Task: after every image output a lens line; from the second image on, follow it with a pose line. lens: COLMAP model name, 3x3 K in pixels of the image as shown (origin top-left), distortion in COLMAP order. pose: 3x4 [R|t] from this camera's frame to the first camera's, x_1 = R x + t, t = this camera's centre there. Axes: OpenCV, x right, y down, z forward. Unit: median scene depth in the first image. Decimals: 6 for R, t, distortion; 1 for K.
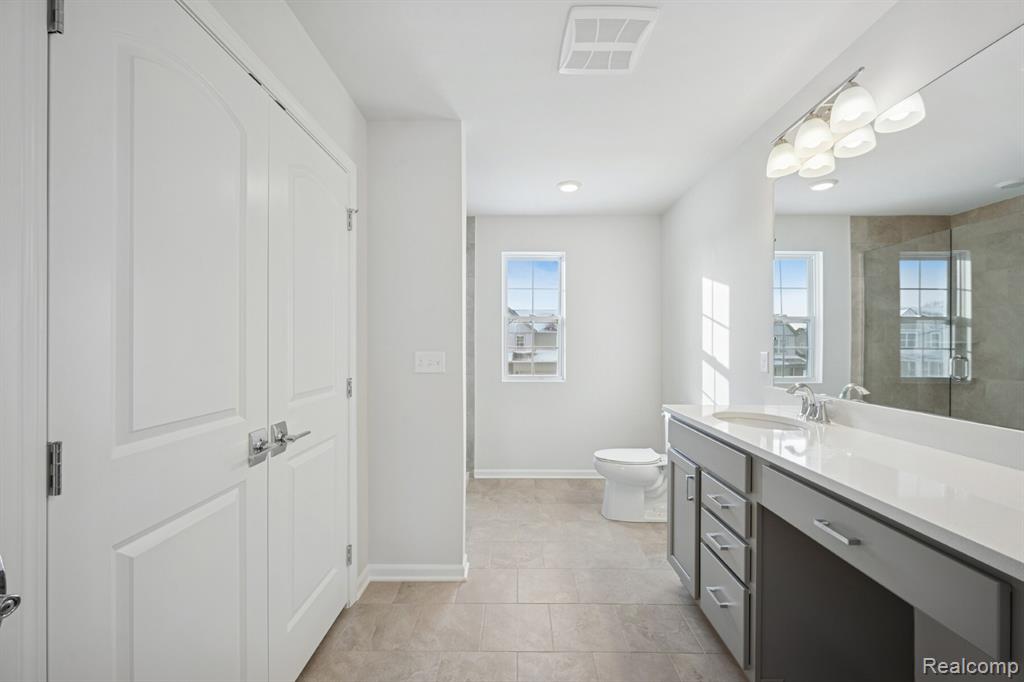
lens RADIAL K [[405.1, 0, 511.7], [0, 405.1, 344.4], [0, 0, 1]] dist [-0.000118, 0.000271]
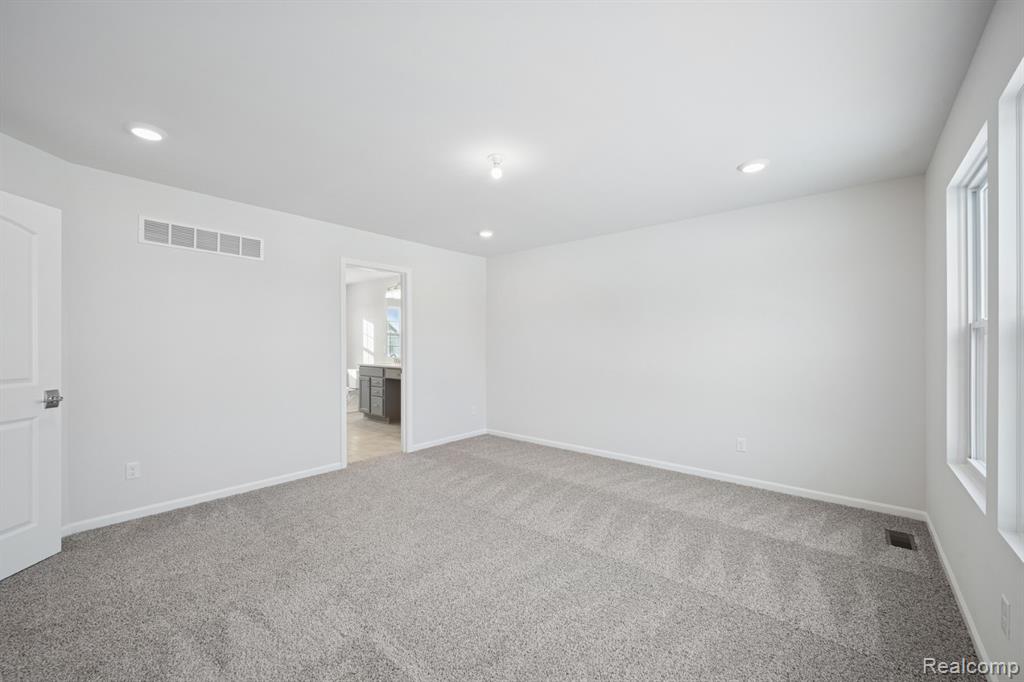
lens RADIAL K [[405.1, 0, 511.7], [0, 405.1, 344.4], [0, 0, 1]] dist [-0.000118, 0.000271]
pose [[0.628625, -0.000902, 0.777708, -1.177977], [0.006297, 0.999972, -0.003931, 0.019443], [-0.777683, 0.007368, 0.628614, -1.718289]]
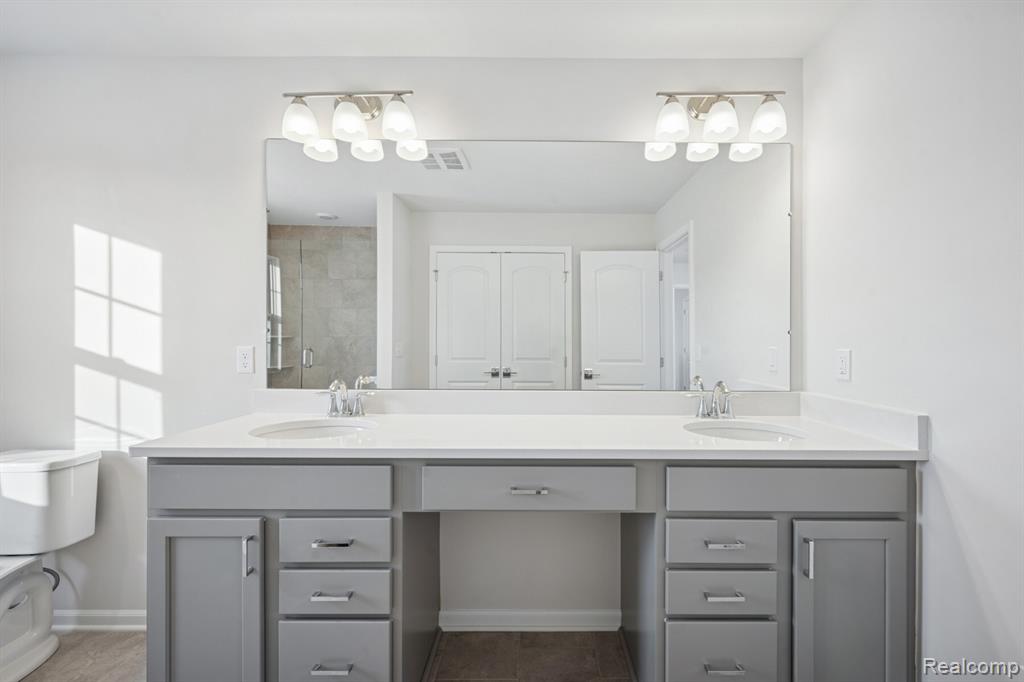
lens RADIAL K [[440.3, 0, 512.0], [0, 440.3, 341.0], [0, 0, 1]] dist [0.000905, 0.000086]
pose [[-0.031541, -0.007087, 0.999477, -0.214617], [0.003863, 0.999967, 0.007213, 0.001637], [-0.999495, 0.004089, -0.031513, 0.441949]]
